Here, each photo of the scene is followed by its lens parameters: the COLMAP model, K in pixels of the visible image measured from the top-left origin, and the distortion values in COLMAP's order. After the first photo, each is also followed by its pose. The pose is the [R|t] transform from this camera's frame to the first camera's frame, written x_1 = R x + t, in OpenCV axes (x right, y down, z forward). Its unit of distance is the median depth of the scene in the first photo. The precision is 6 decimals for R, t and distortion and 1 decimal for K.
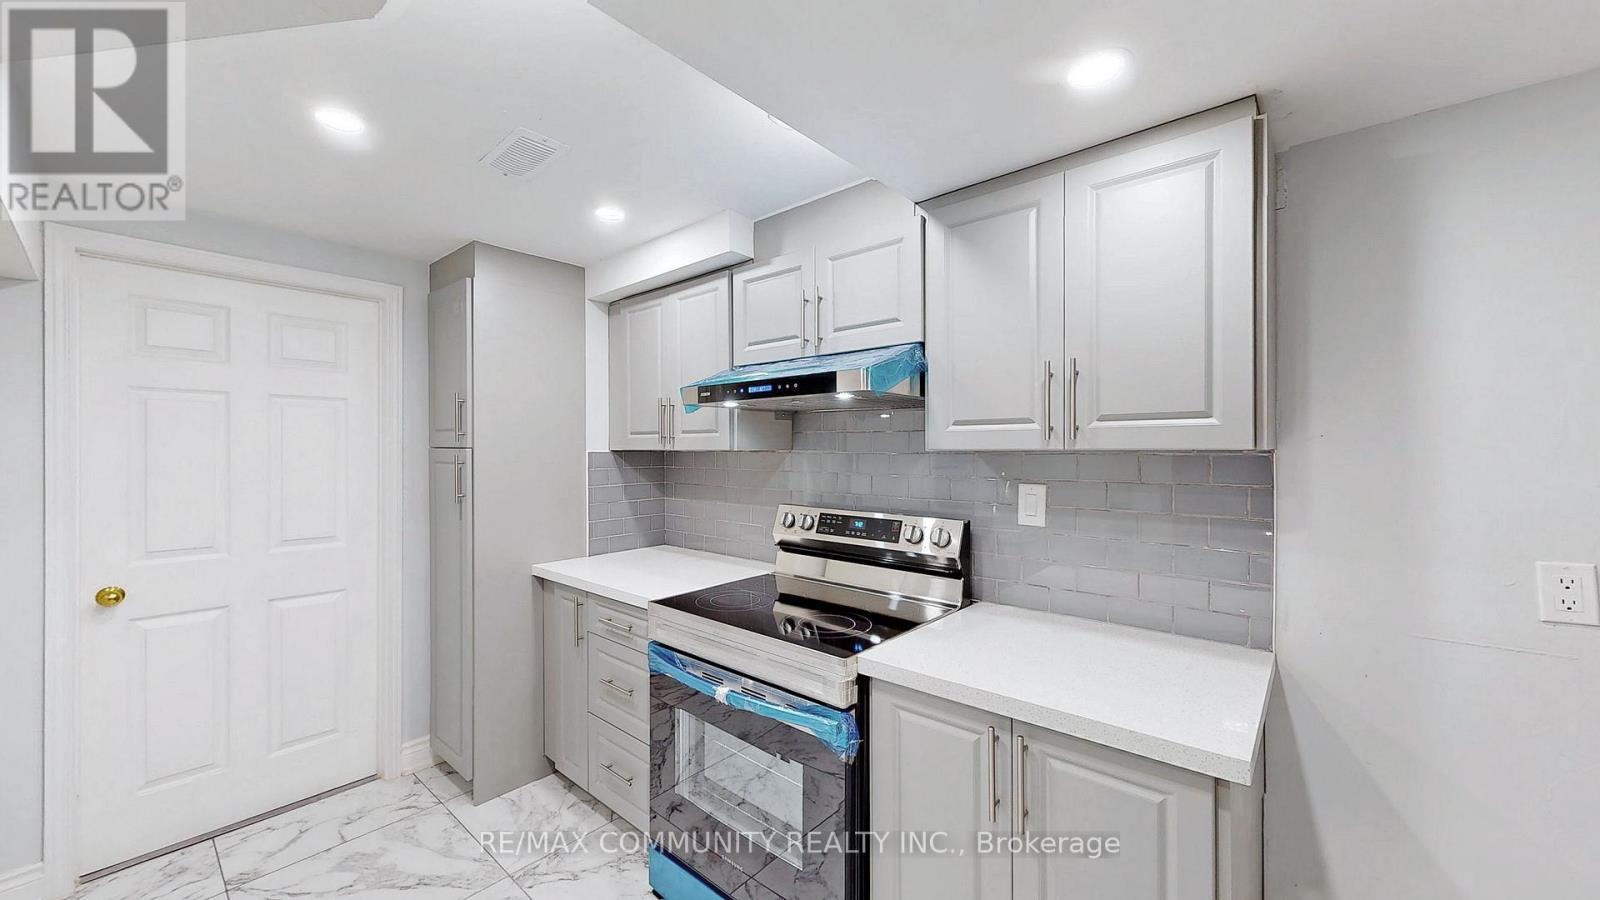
lens RADIAL K [[580.0, 0, 797.3], [0, 580.0, 451.8], [0, 0, 1]] dist [0.002682, 0.000177]
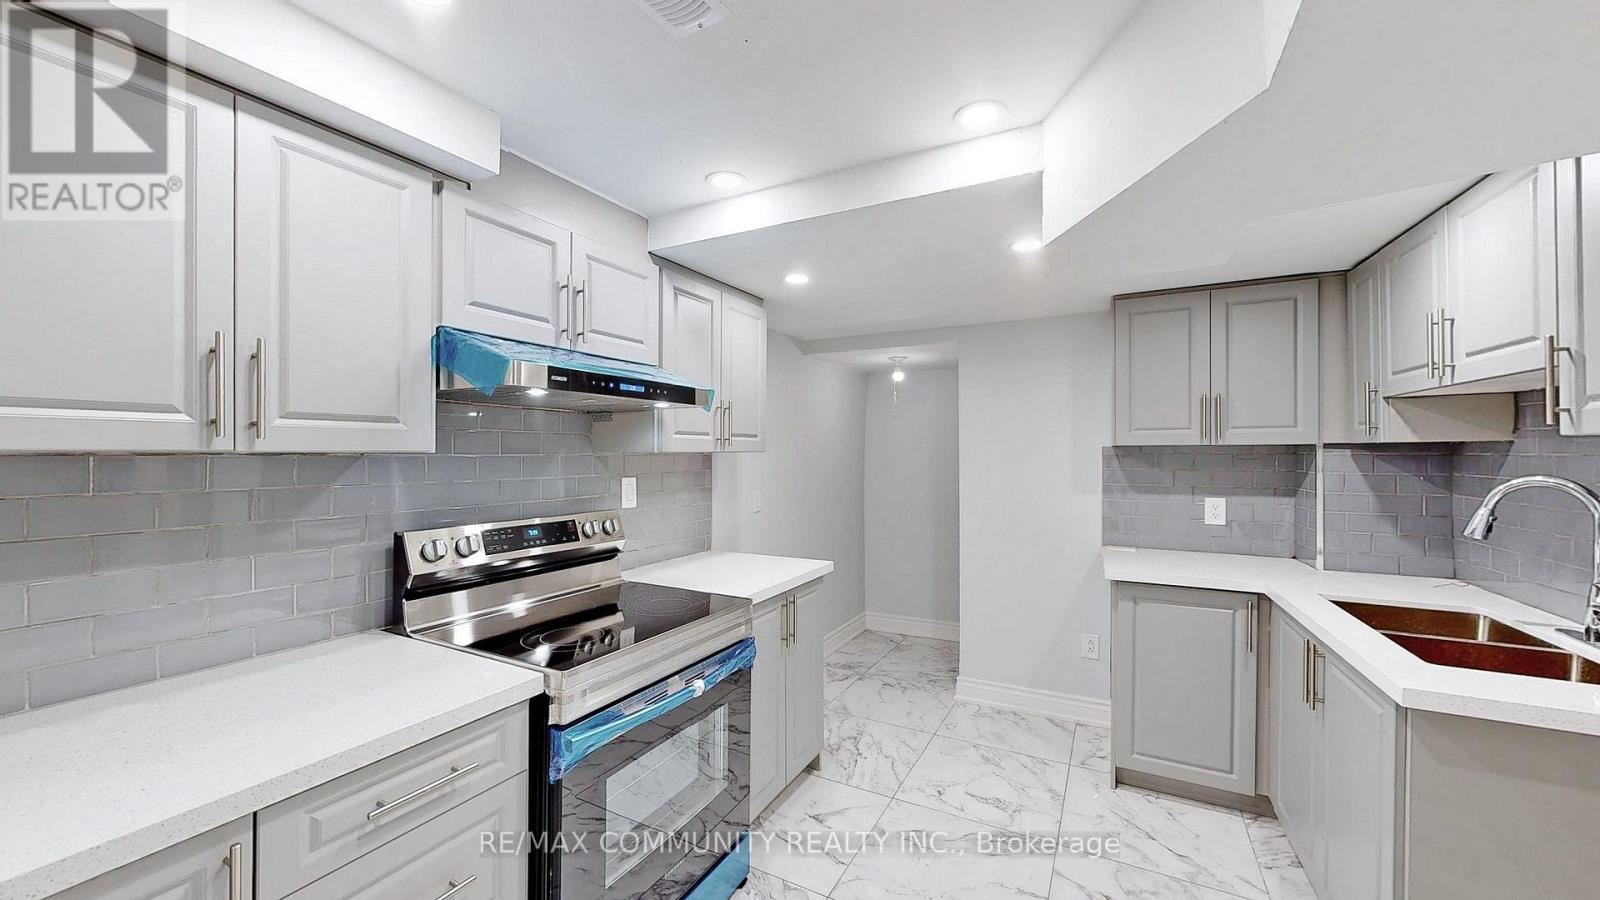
lens RADIAL K [[580.0, 0, 798.8], [0, 580.0, 444.2], [0, 0, 1]] dist [0.002682, 0.000177]
pose [[-0.196968, 0.012140, 0.980335, -0.904615], [0.001606, 0.999926, -0.012060, -0.003416], [-0.980409, -0.000801, -0.196973, 0.790768]]
